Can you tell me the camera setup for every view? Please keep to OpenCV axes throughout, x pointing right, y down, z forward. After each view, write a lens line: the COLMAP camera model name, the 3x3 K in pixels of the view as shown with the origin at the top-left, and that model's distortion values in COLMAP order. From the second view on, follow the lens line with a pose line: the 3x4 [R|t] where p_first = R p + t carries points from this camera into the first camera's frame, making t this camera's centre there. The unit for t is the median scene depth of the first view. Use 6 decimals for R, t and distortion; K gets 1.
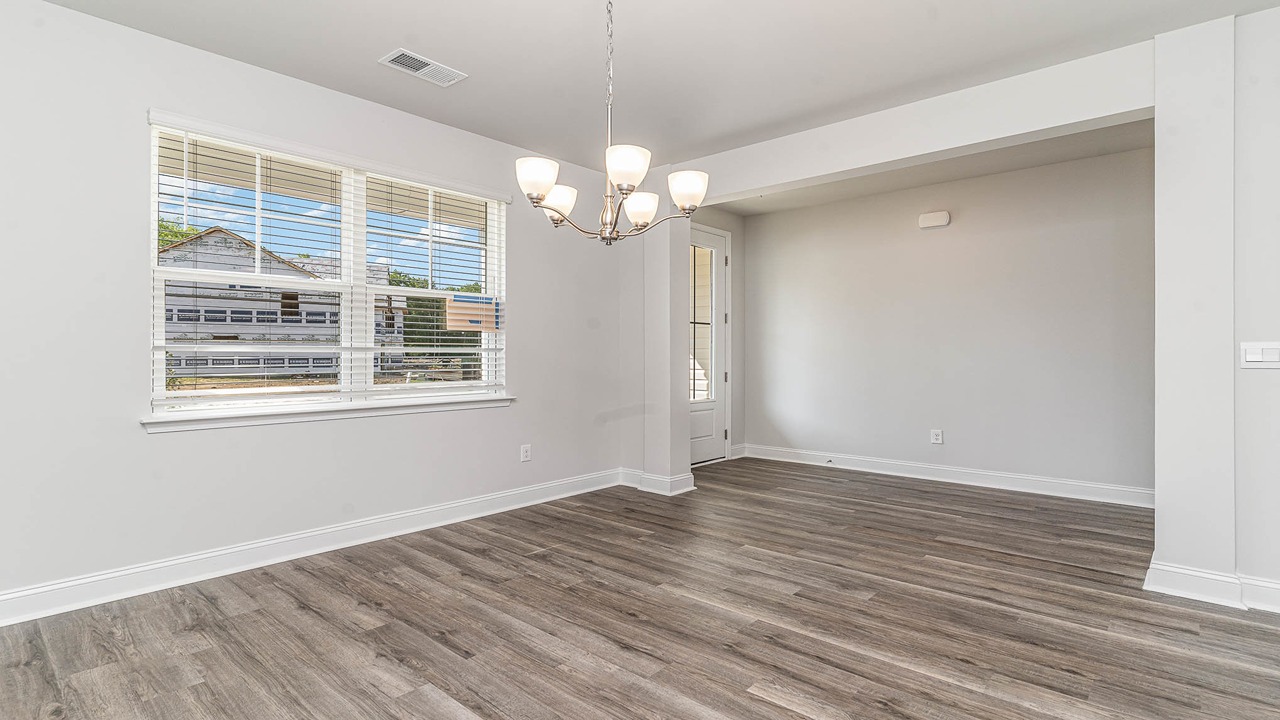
lens RADIAL K [[616.7, 0, 636.5], [0, 616.7, 358.6], [0, 0, 1]] dist [-0.000472, -0.001629]
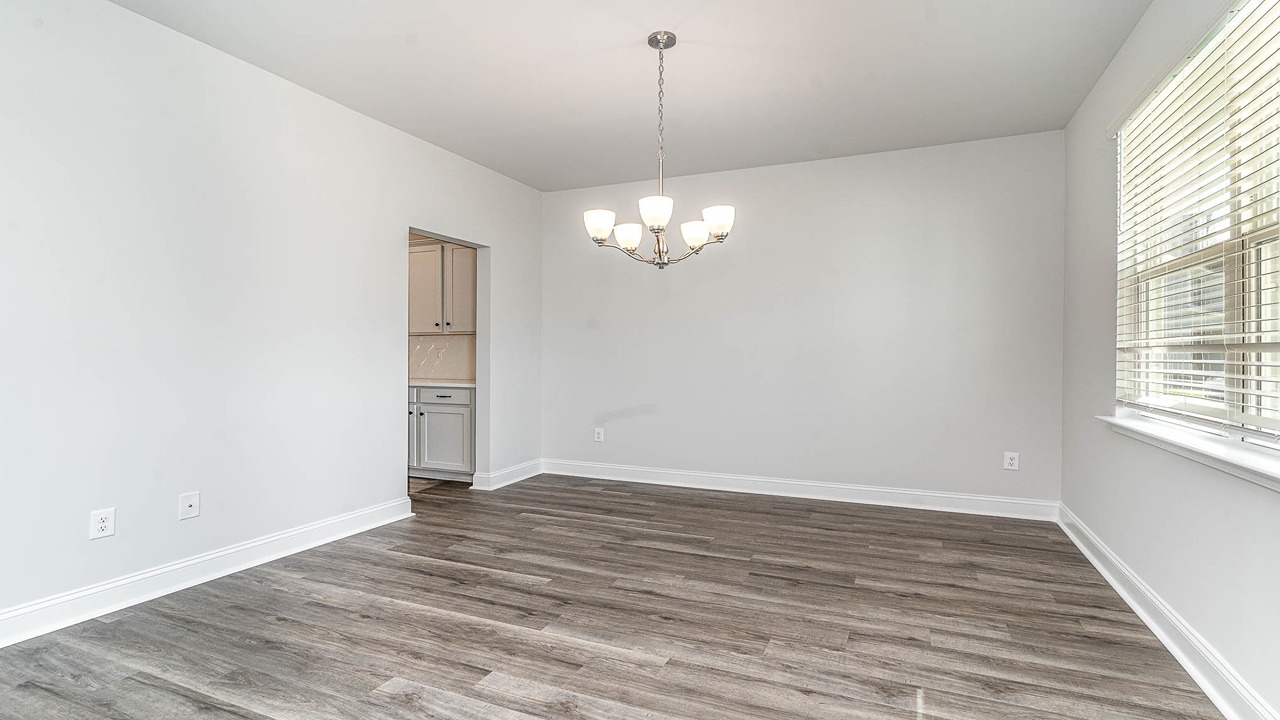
lens RADIAL K [[616.7, 0, 634.3], [0, 616.7, 356.8], [0, 0, 1]] dist [-0.000472, -0.001629]
pose [[-0.951689, -0.001367, -0.307060, 0.337260], [-0.005059, 0.999924, 0.011228, -0.014397], [0.307021, 0.012239, -0.951624, 1.864843]]
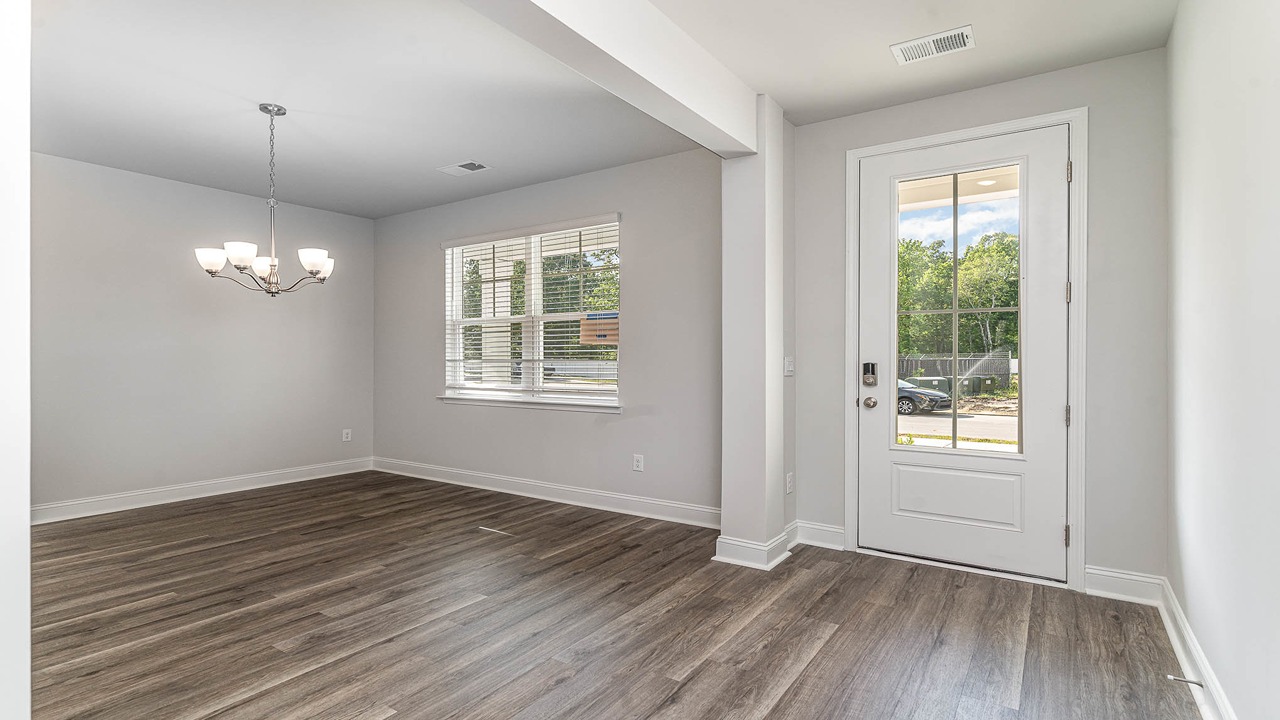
lens RADIAL K [[616.7, 0, 645.0], [0, 616.7, 357.9], [0, 0, 1]] dist [-0.000472, -0.001629]
pose [[0.139061, -0.000548, -0.990284, 1.377407], [-0.006285, 0.999979, -0.001436, -0.029443], [0.990264, 0.006424, 0.139055, 1.452382]]
